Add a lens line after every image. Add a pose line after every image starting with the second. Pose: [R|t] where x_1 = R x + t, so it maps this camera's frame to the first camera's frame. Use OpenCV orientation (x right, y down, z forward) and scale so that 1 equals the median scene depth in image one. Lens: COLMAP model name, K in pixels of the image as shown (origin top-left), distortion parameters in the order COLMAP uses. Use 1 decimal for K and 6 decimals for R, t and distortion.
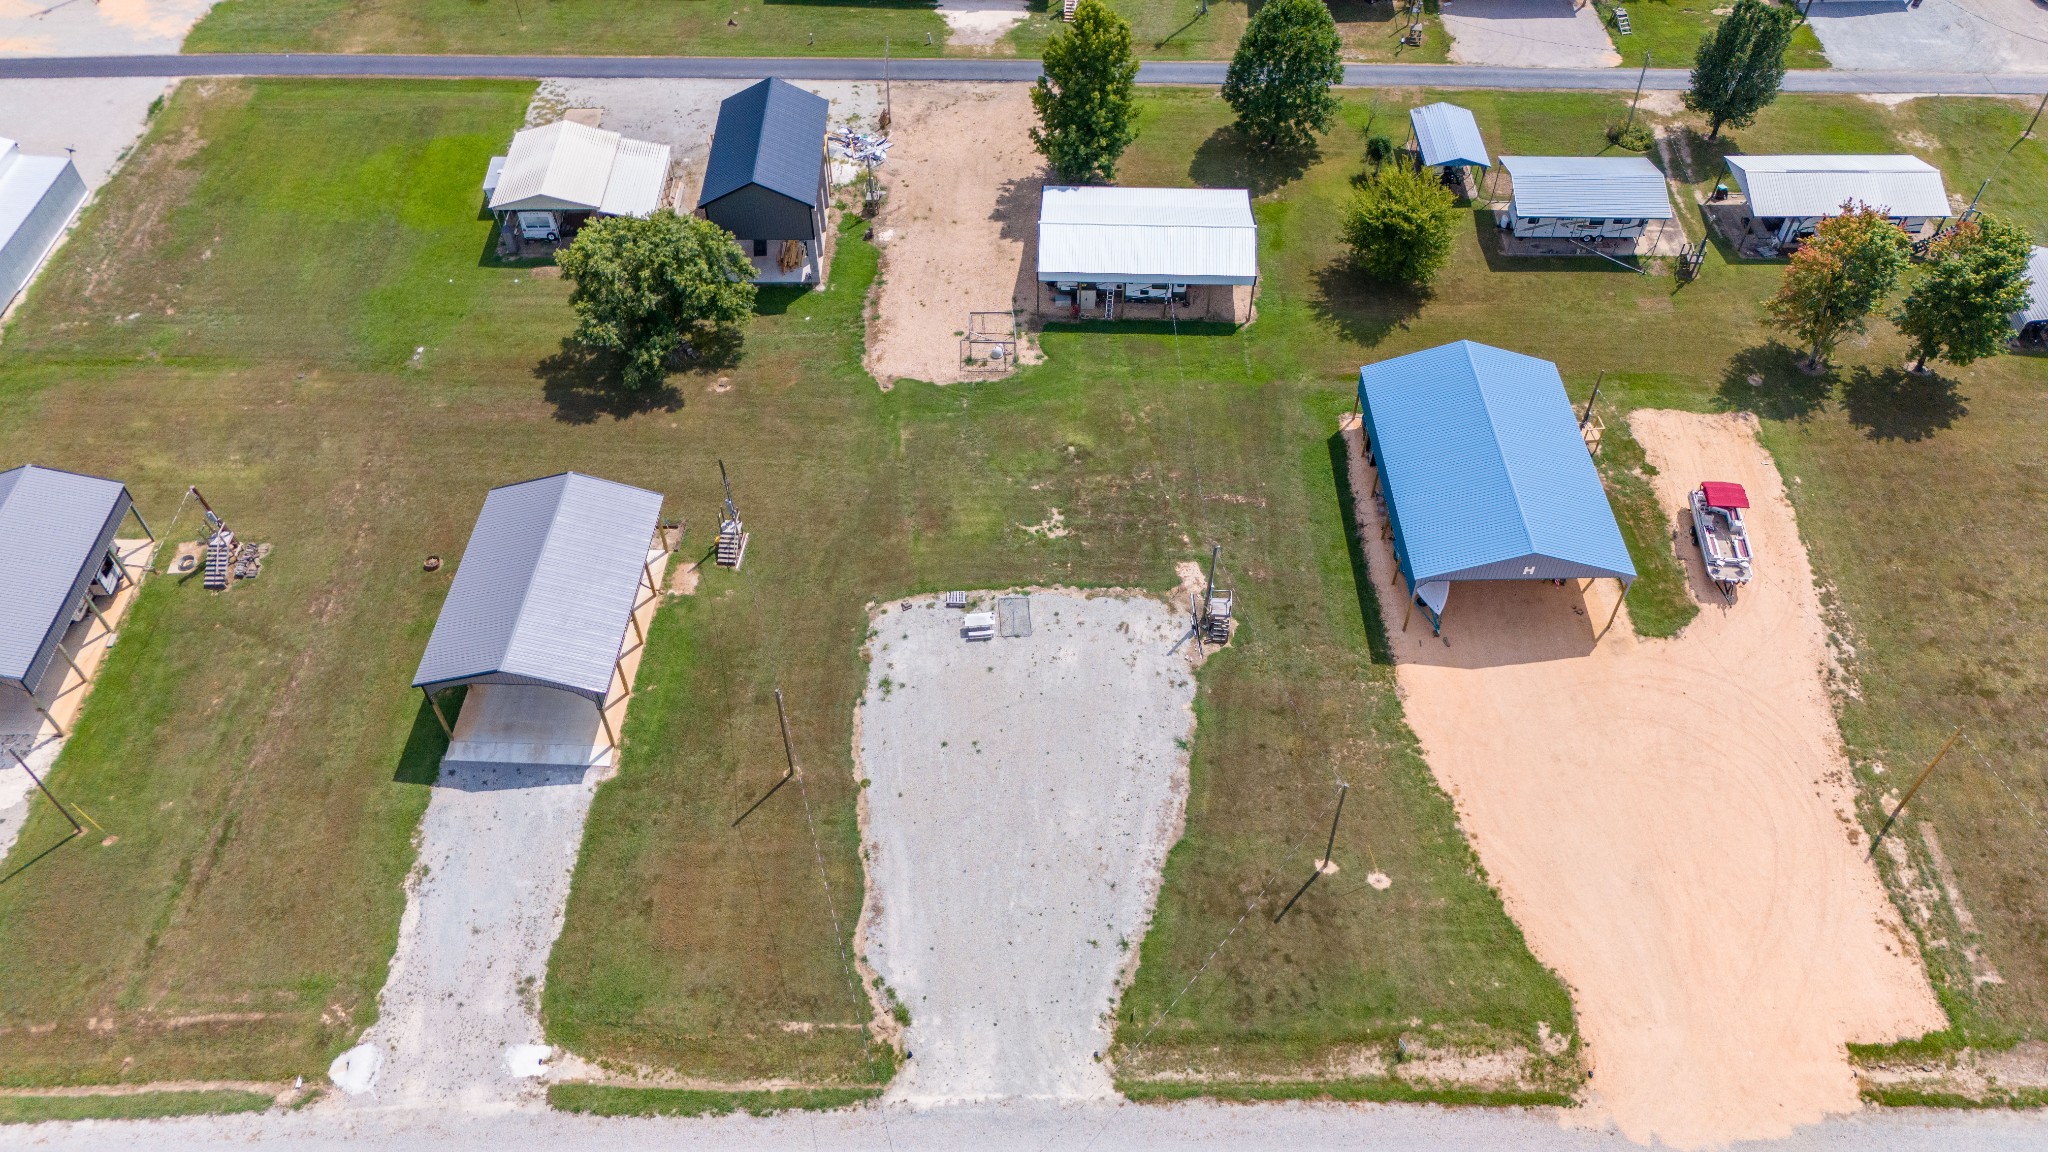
lens RADIAL K [[1494.3, 0, 1024.0], [0, 1494.3, 576.0], [0, 0, 1]] dist [0.062774, -0.047381]
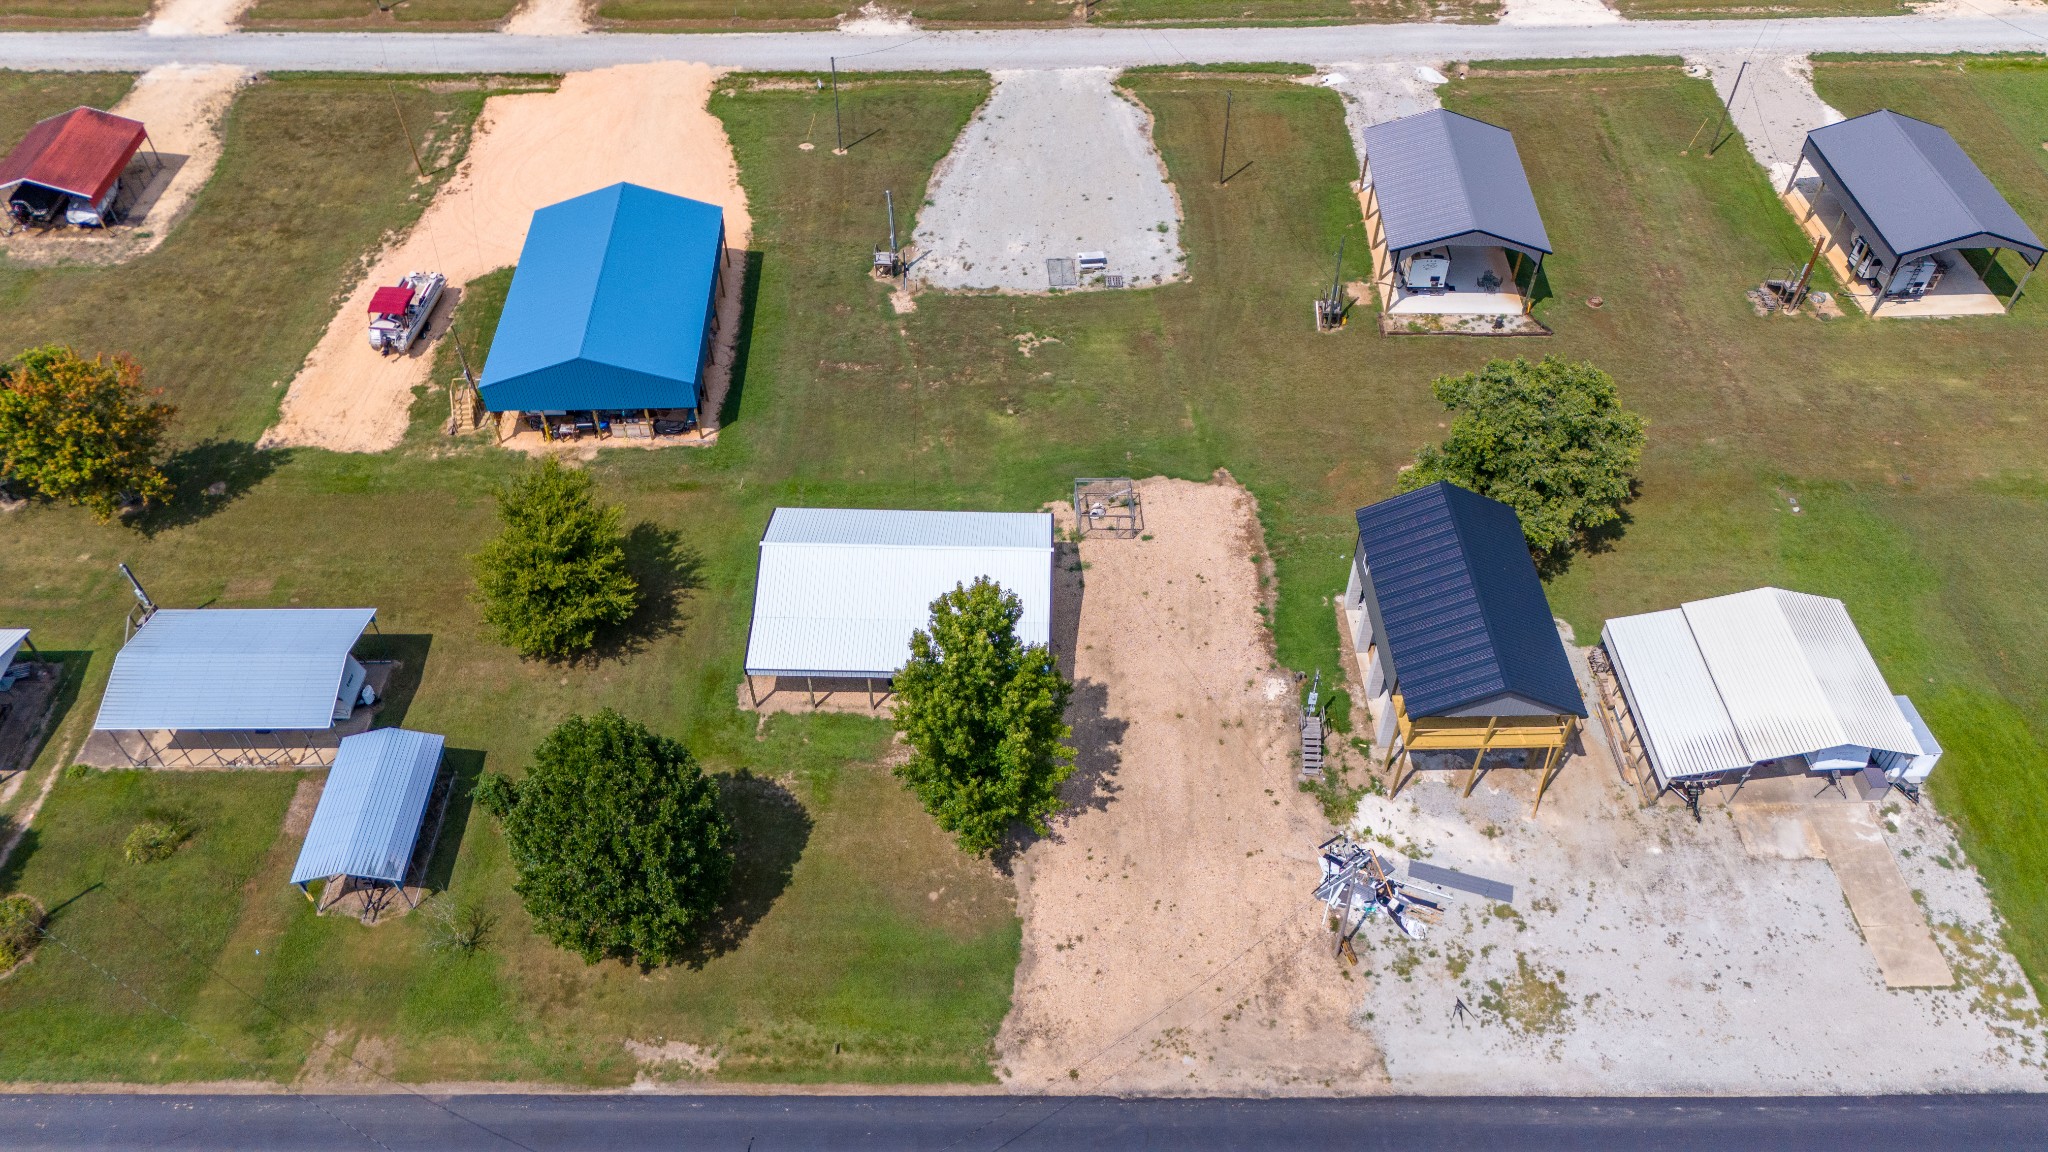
lens RADIAL K [[1515.7, 0, 1024.0], [0, 1515.7, 576.0], [0, 0, 1]] dist [0.057376, -0.036587]
pose [[-0.999841, 0.015334, -0.009075, 0.041615], [-0.010437, -0.091216, 0.995776, -1.311089], [0.014441, 0.995713, 0.091361, 1.267260]]
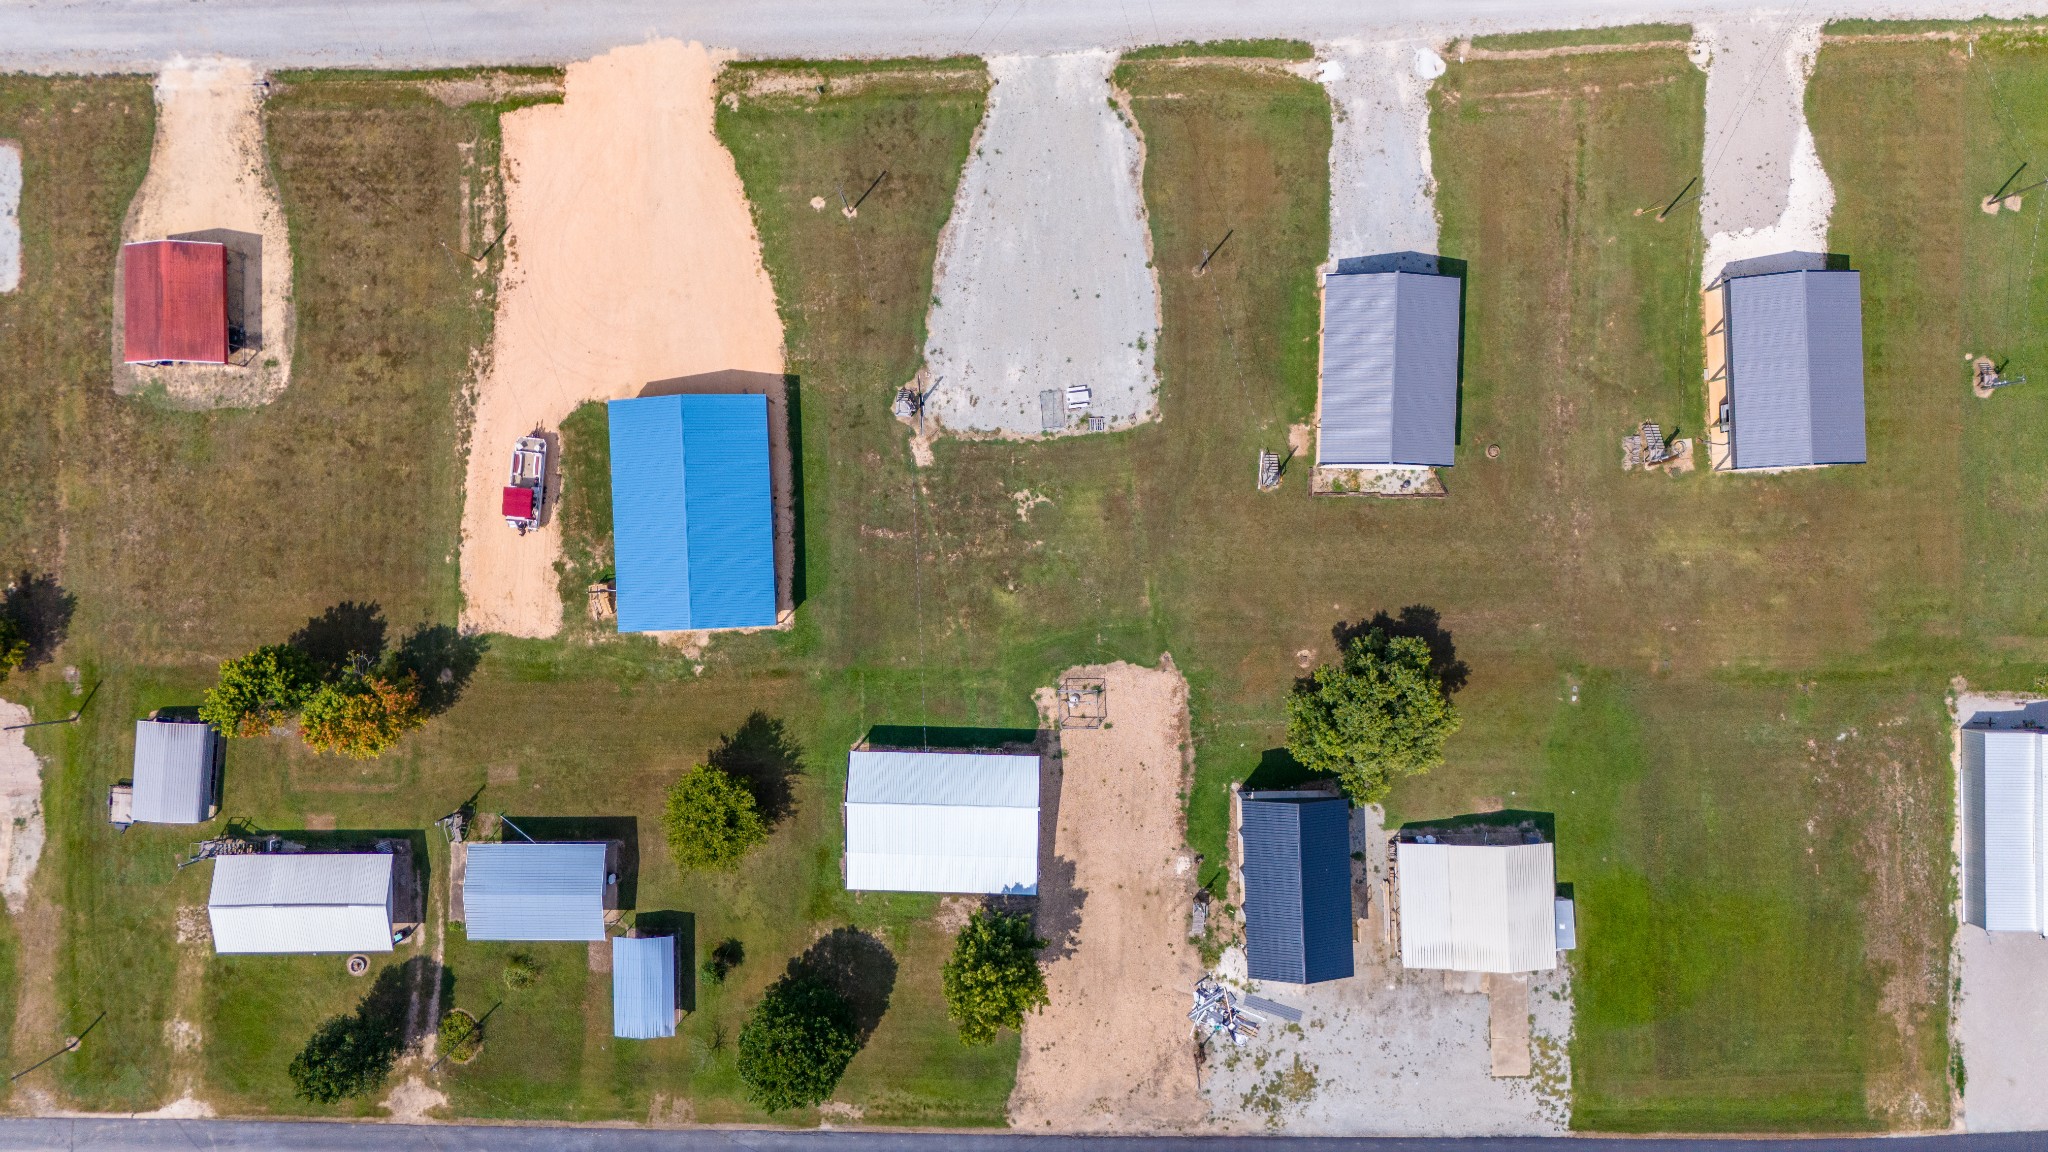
lens RADIAL K [[1494.3, 0, 1024.0], [0, 1494.3, 576.0], [0, 0, 1]] dist [0.062774, -0.047381]
pose [[-0.999460, 0.019297, 0.026588, -0.015164], [0.002929, -0.753758, 0.657146, -1.115341], [0.032722, 0.656869, 0.753294, 0.072759]]
